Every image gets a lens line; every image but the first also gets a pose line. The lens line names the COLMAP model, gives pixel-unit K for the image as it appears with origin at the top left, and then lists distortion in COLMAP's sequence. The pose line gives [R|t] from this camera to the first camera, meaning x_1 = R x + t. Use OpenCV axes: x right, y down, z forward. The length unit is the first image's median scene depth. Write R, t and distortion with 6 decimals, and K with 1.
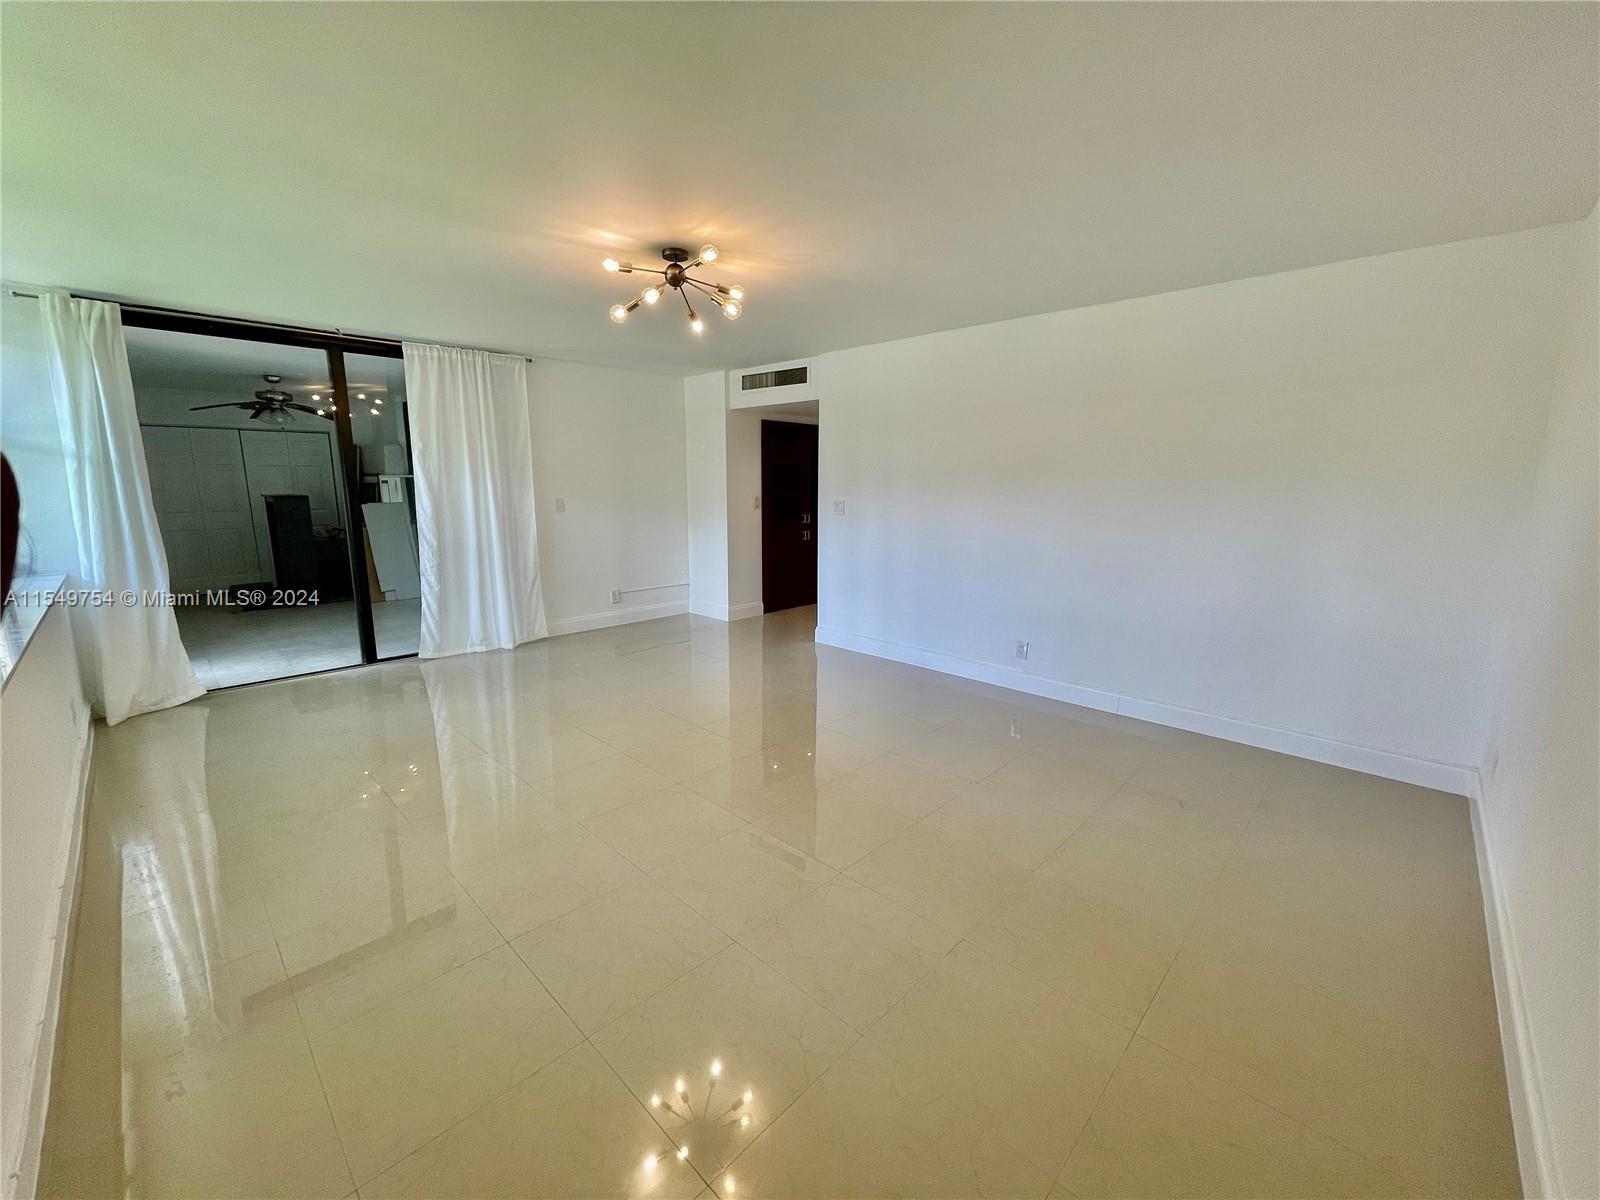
lens RADIAL K [[645.4, 0, 797.1], [0, 645.4, 590.2], [0, 0, 1]] dist [0.000275, -0.000840]
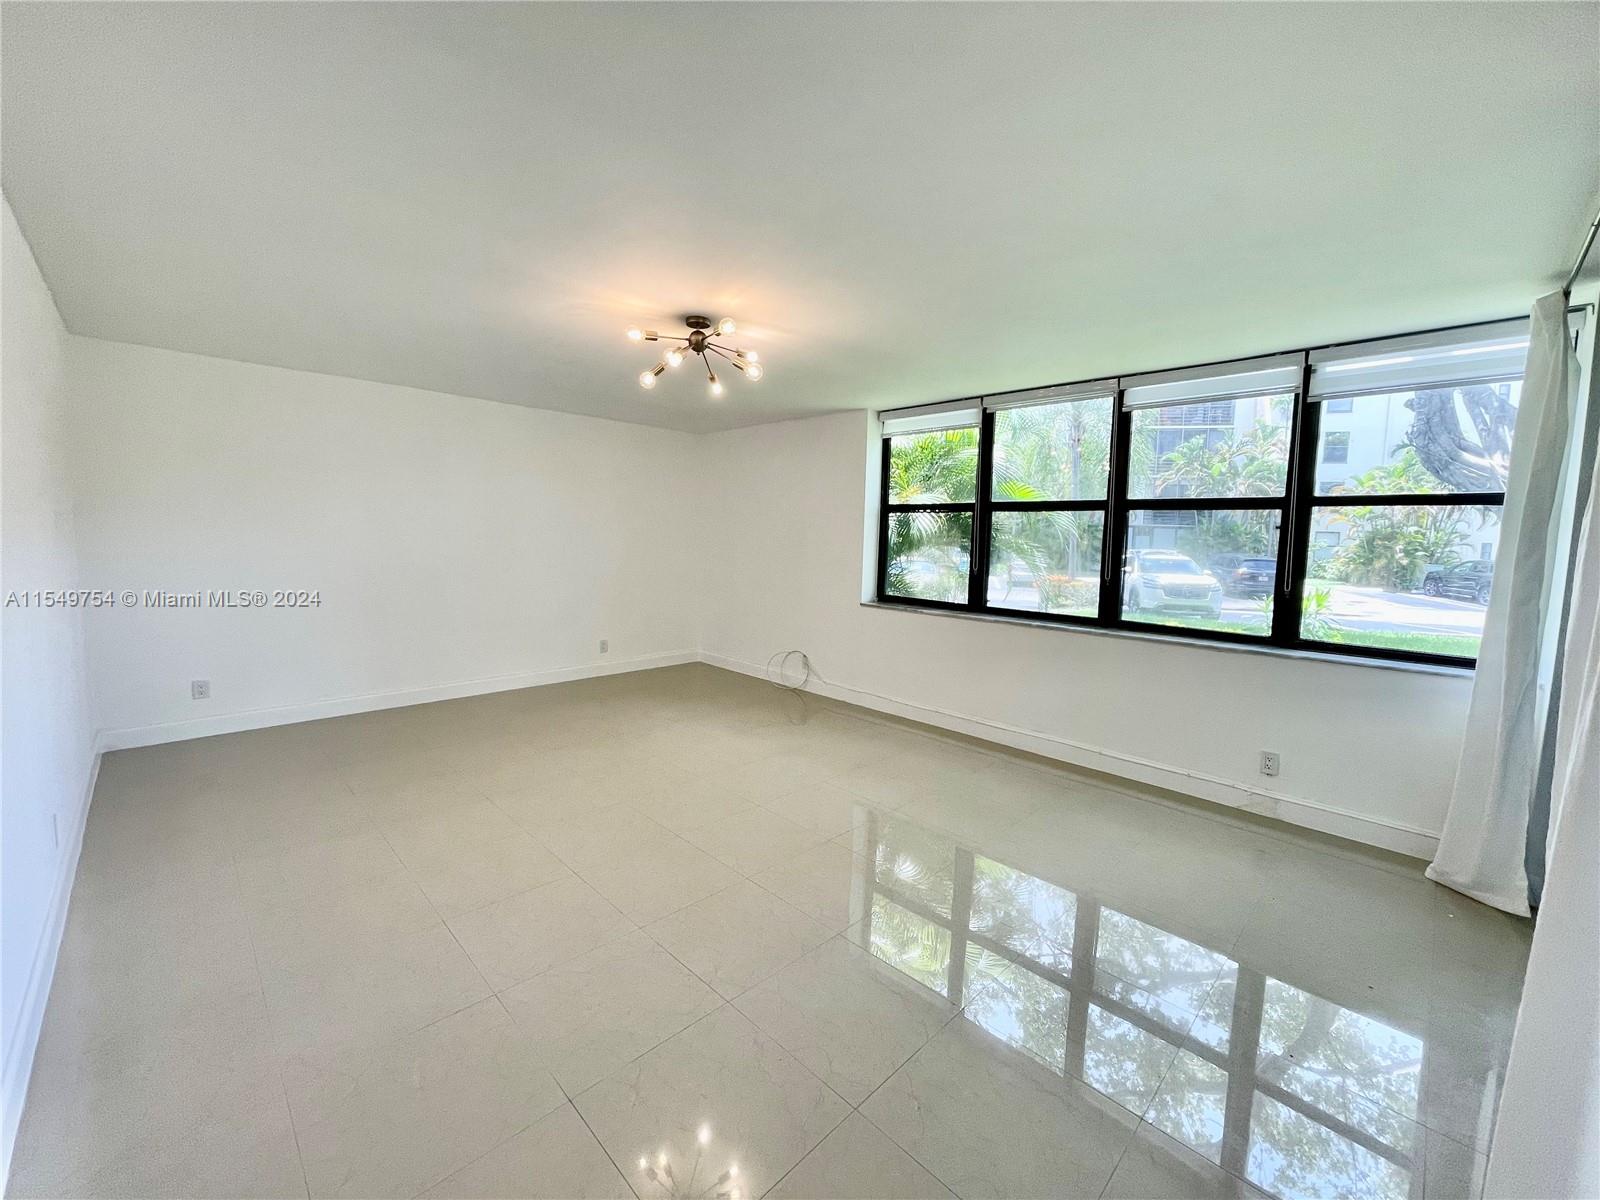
lens RADIAL K [[645.4, 0, 797.1], [0, 645.4, 590.2], [0, 0, 1]] dist [0.000275, -0.000840]
pose [[-0.999494, -0.029751, 0.011296, -0.217381], [-0.025869, 0.966302, 0.256109, -0.211515], [-0.018535, 0.255688, -0.966582, 1.230038]]
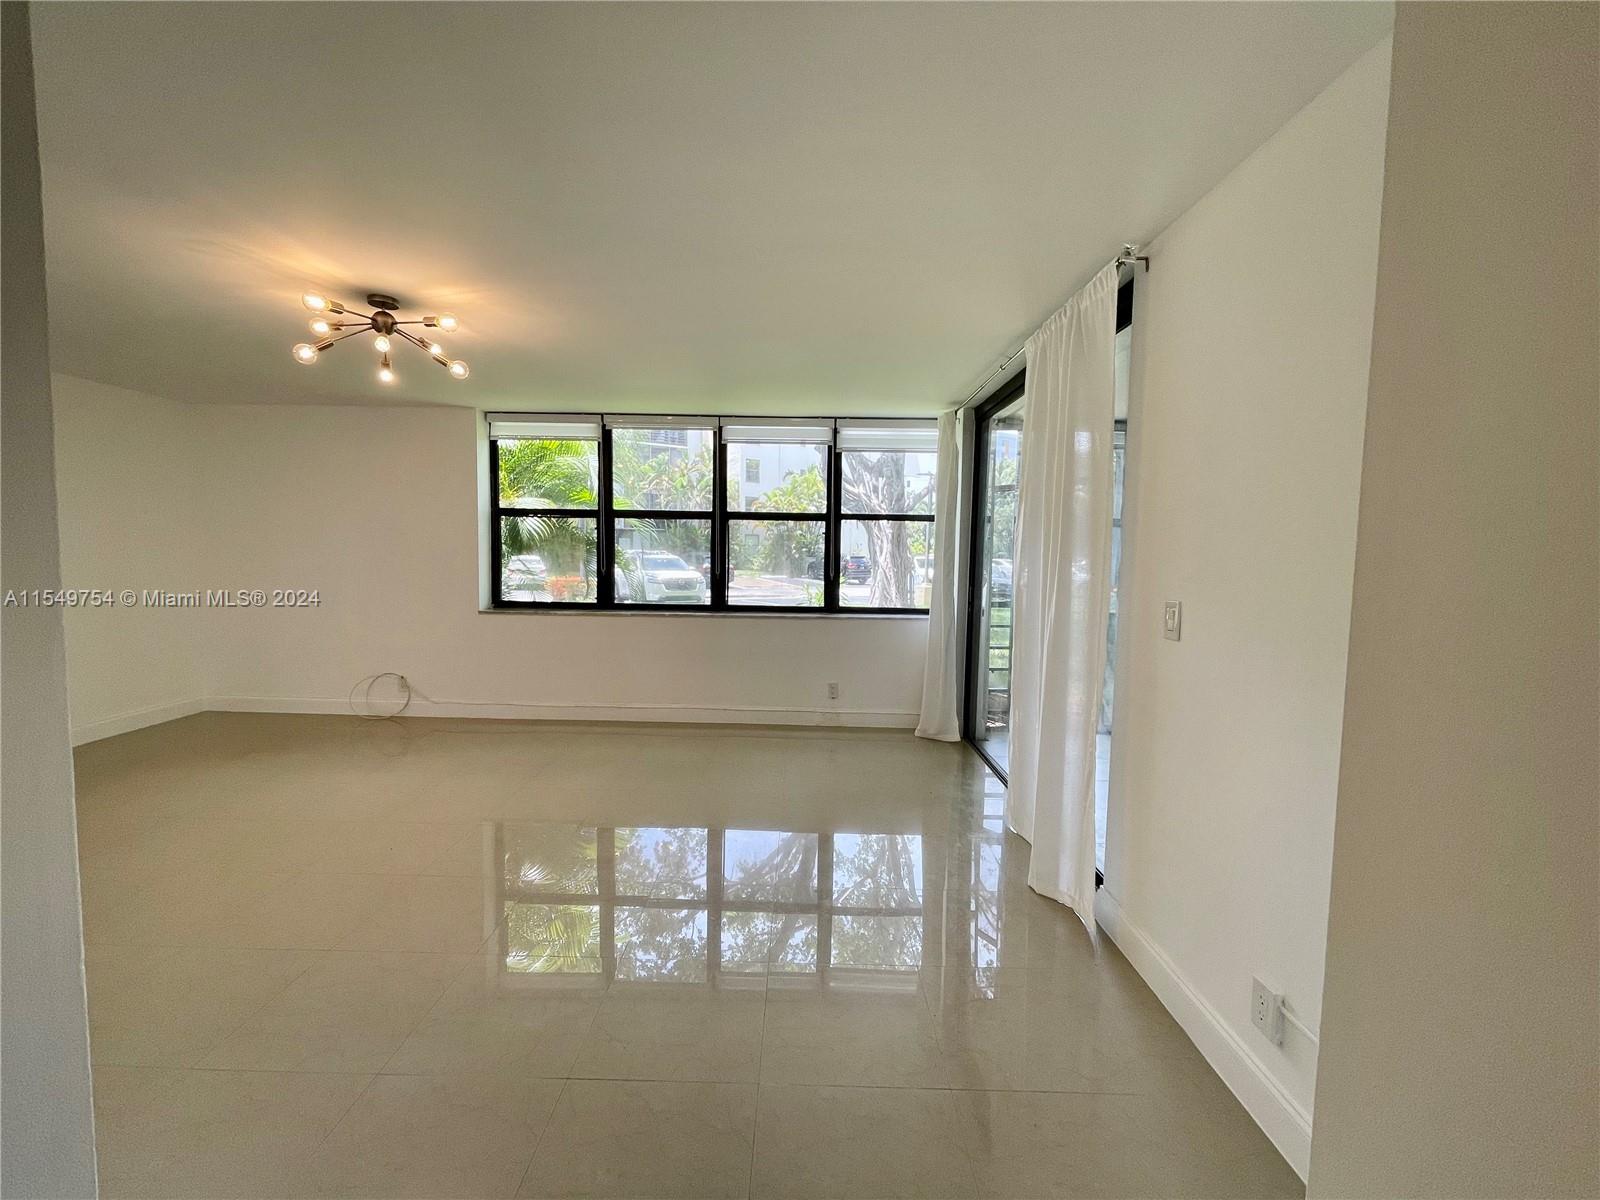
lens RADIAL K [[645.4, 0, 797.1], [0, 645.4, 590.2], [0, 0, 1]] dist [0.000275, -0.000840]
pose [[-0.721124, 0.030686, -0.692126, 0.023869], [-0.137232, 0.972897, 0.186115, -0.210638], [0.679079, 0.229194, -0.697368, 1.246361]]
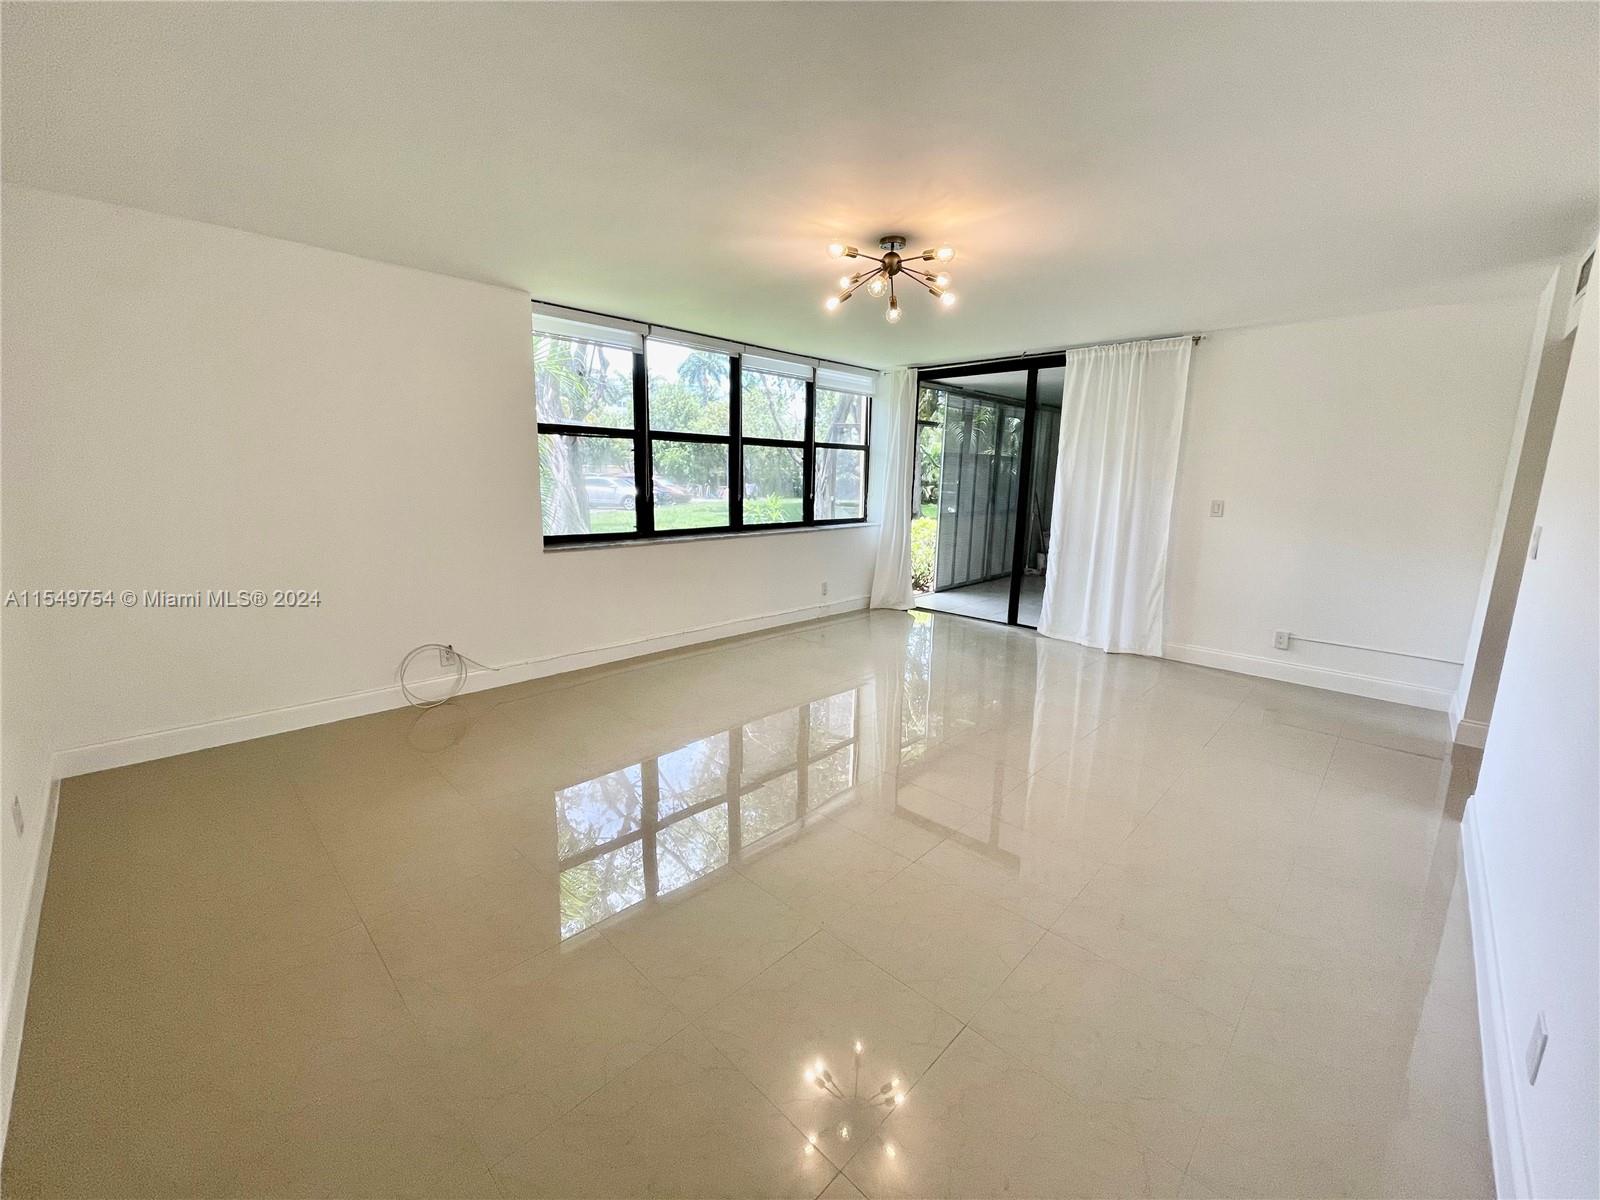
lens RADIAL K [[645.4, 0, 797.1], [0, 645.4, 590.2], [0, 0, 1]] dist [0.000275, -0.000840]
pose [[0.007971, 0.178813, -0.983851, 0.510592], [-0.189123, 0.966395, 0.174108, -0.083274], [0.981921, 0.184681, 0.041521, 0.523880]]
